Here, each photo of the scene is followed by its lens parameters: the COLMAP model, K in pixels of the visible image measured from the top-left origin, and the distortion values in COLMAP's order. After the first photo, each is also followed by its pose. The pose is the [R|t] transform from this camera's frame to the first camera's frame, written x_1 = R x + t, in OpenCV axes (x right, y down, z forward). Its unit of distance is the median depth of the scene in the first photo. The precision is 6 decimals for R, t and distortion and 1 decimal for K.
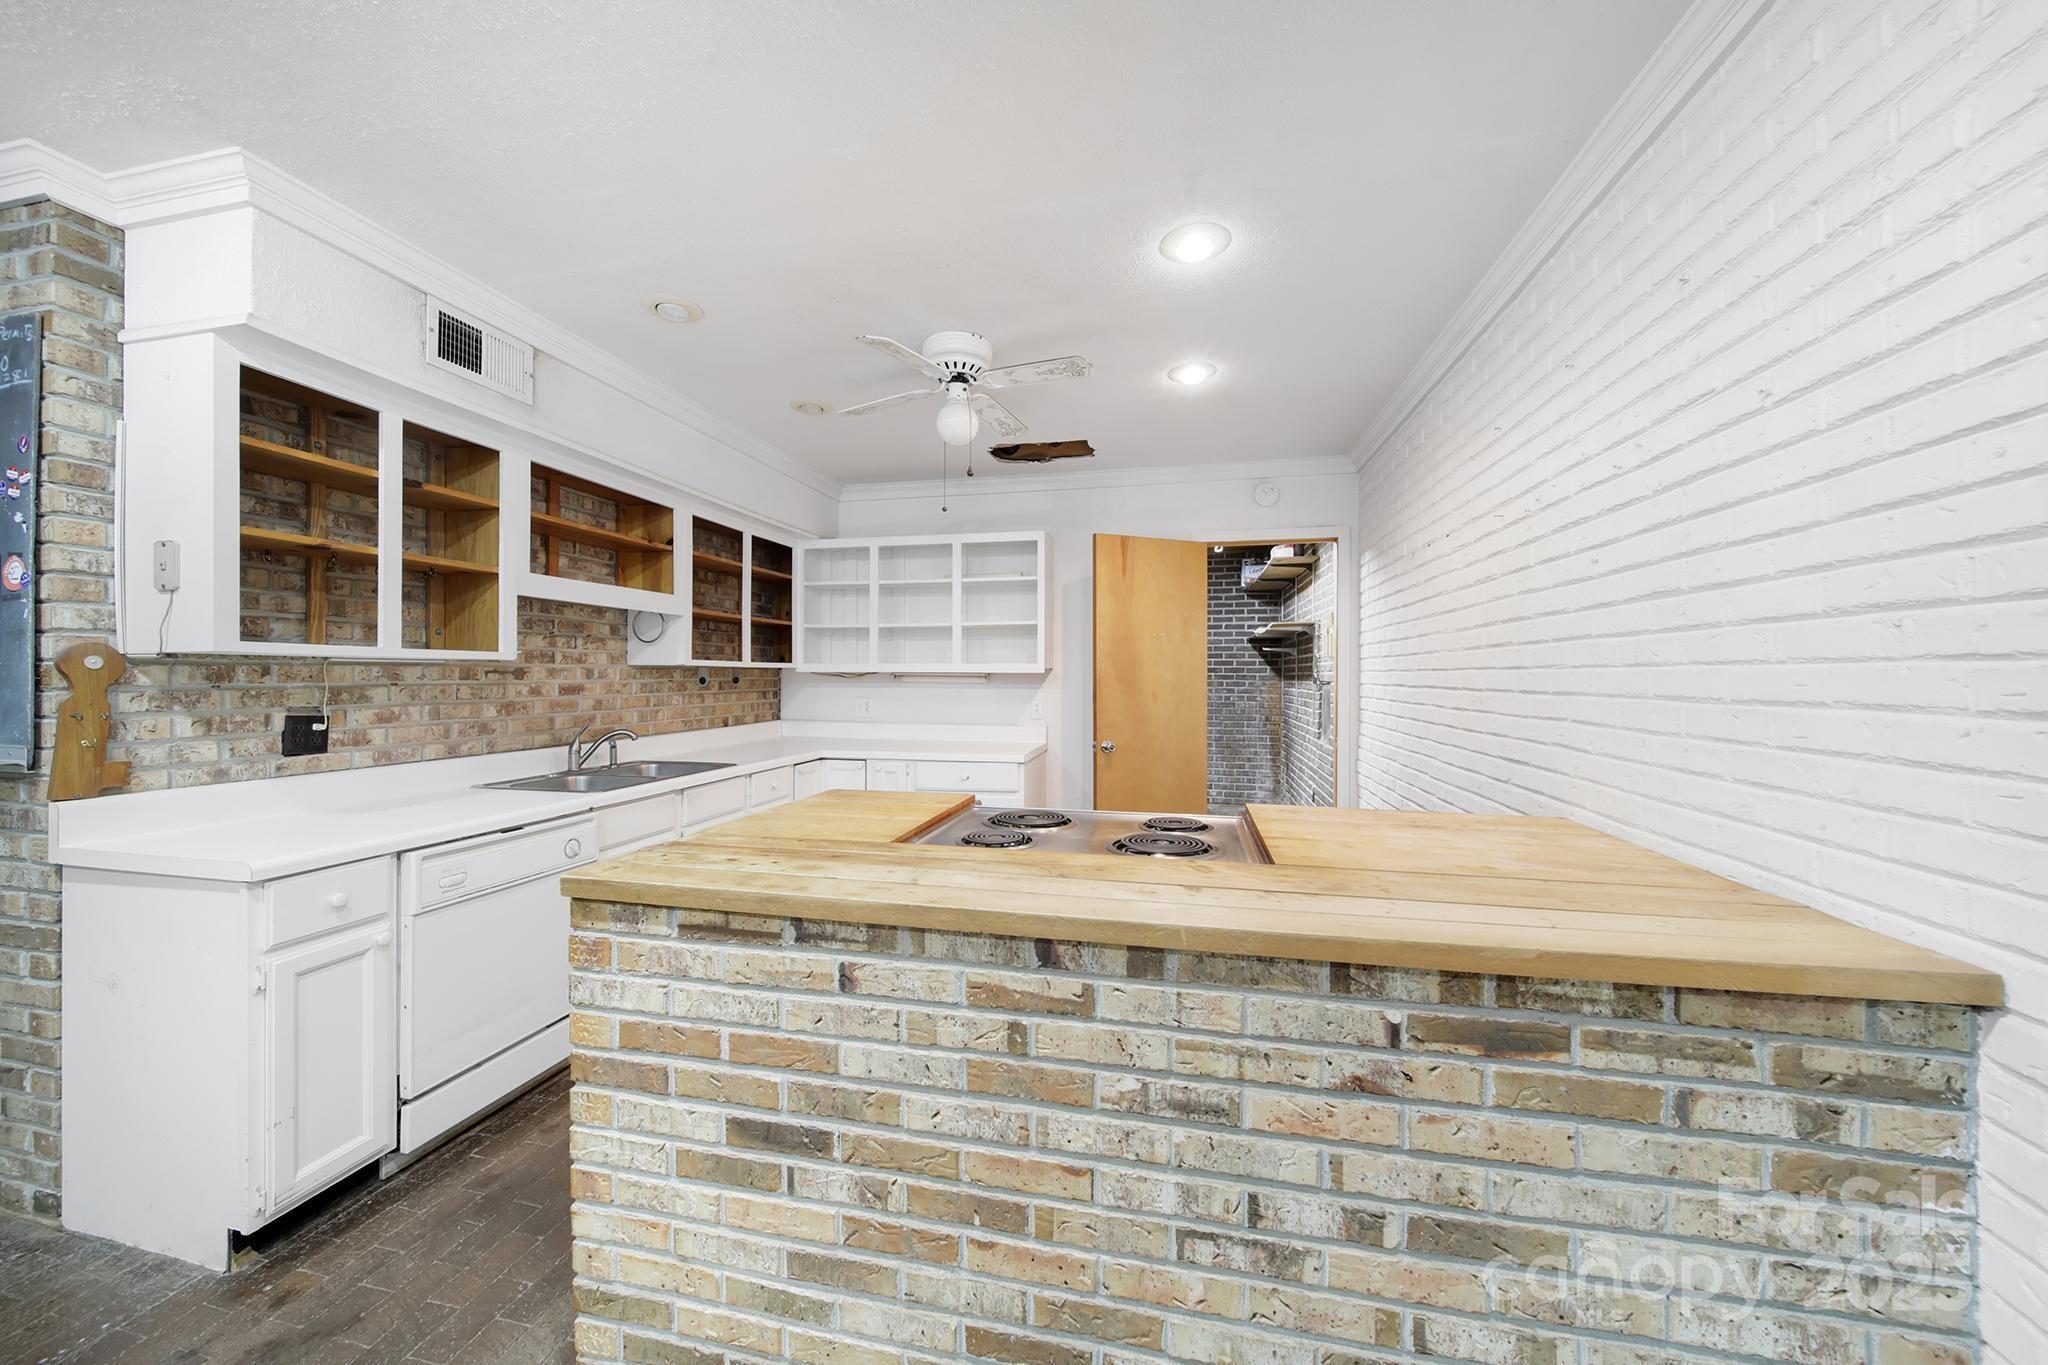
lens RADIAL K [[735.0, 0, 1018.0], [0, 735.0, 677.9], [0, 0, 1]] dist [-0.001717, -0.000706]
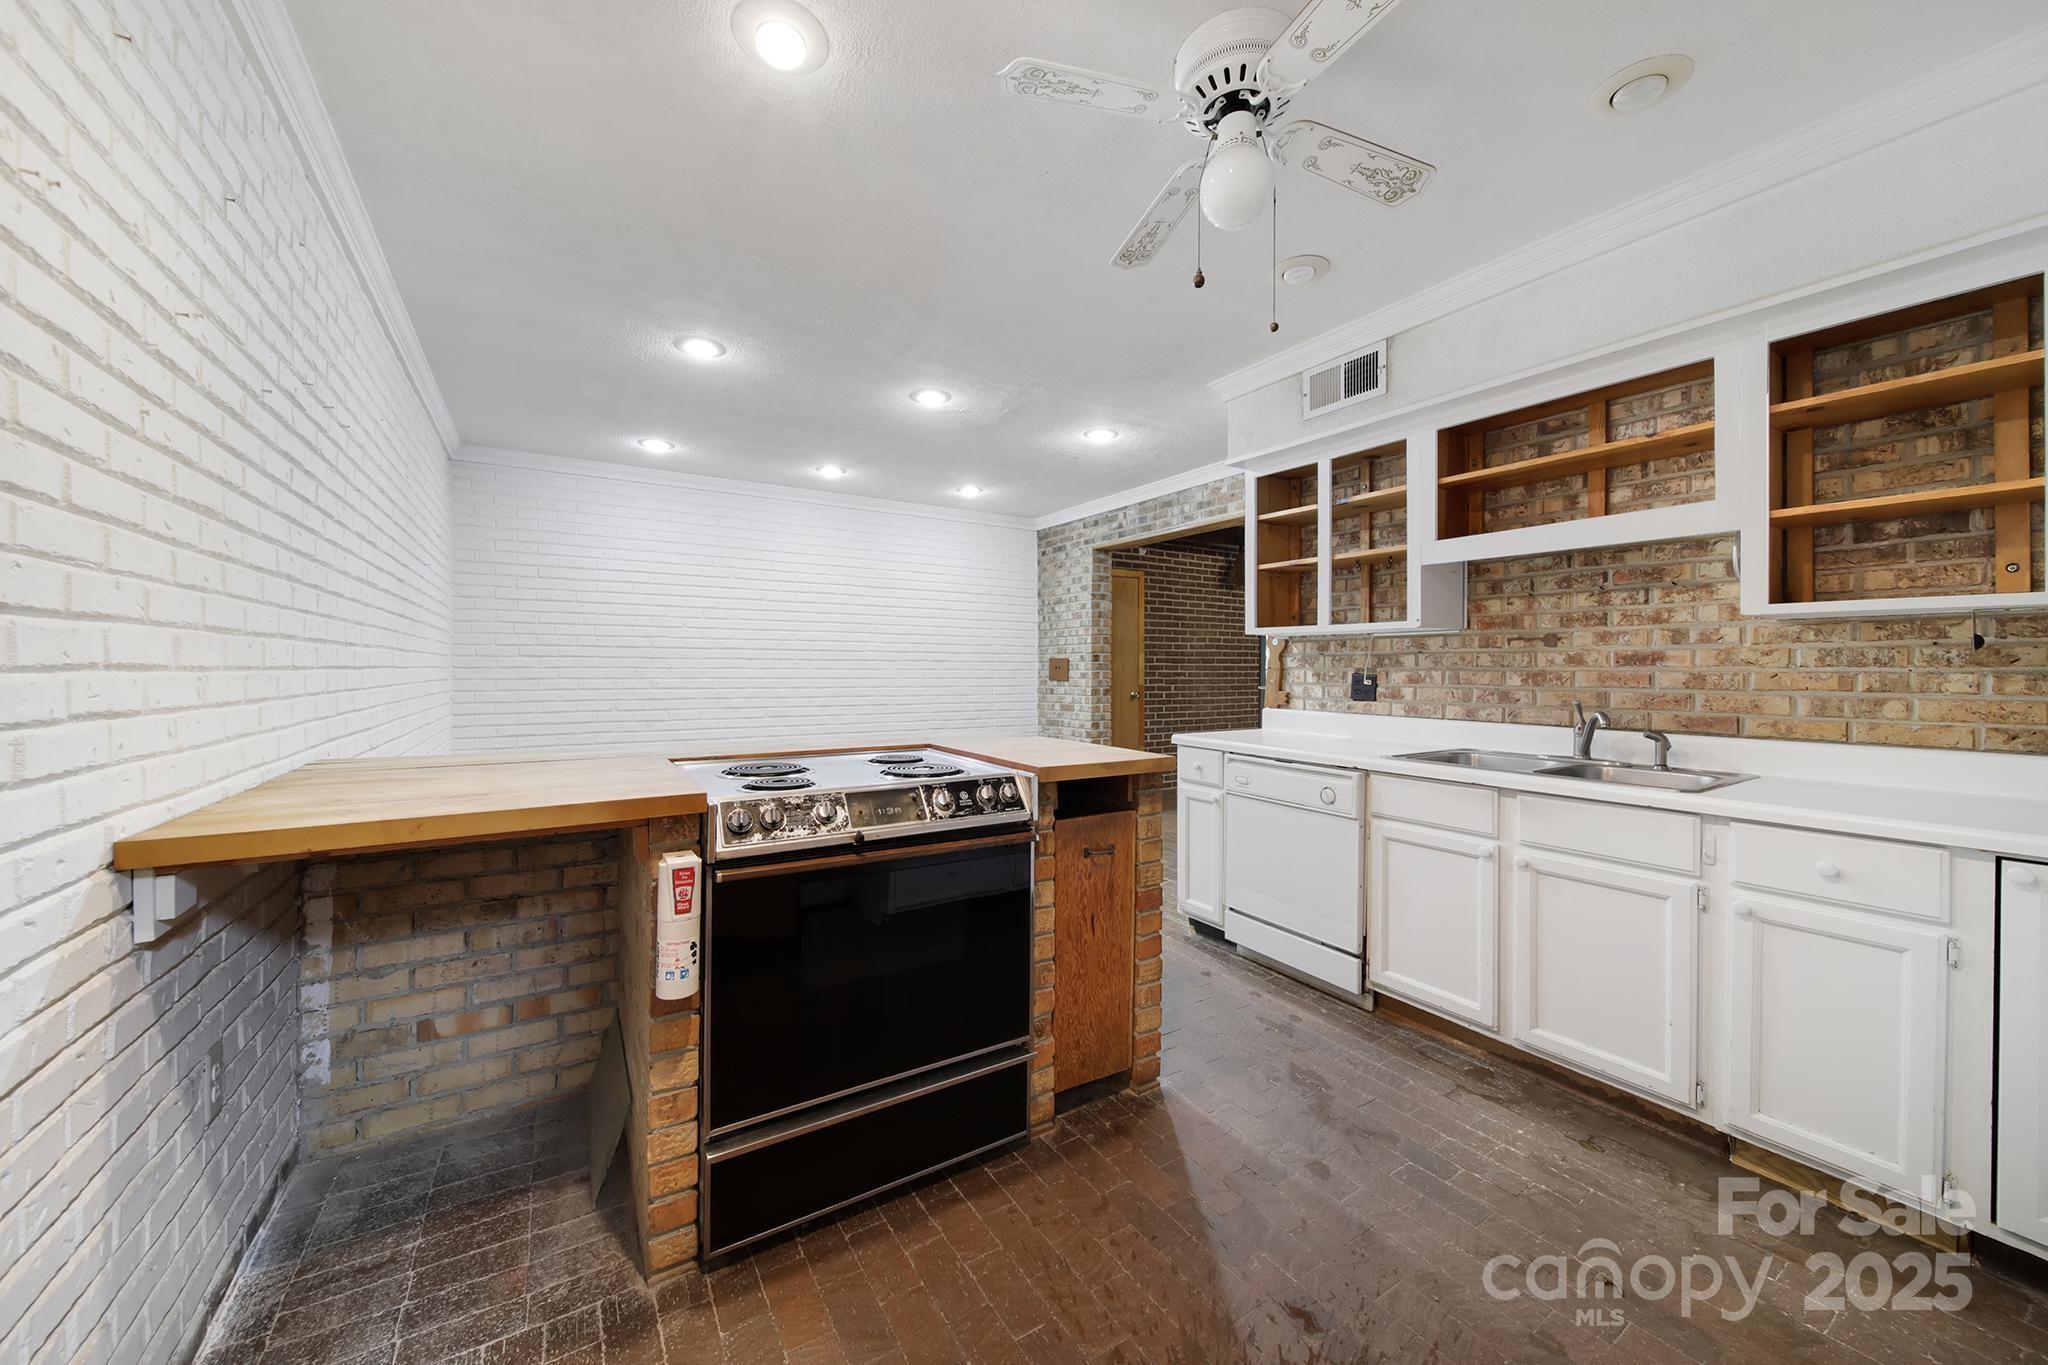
lens RADIAL K [[735.0, 0, 1028.0], [0, 735.0, 668.8], [0, 0, 1]] dist [-0.001717, -0.000706]
pose [[-0.714294, 0.007323, -0.699808, 0.464190], [0.001255, 0.999957, 0.009183, 0.023273], [0.699845, 0.005681, -0.714272, 1.375628]]
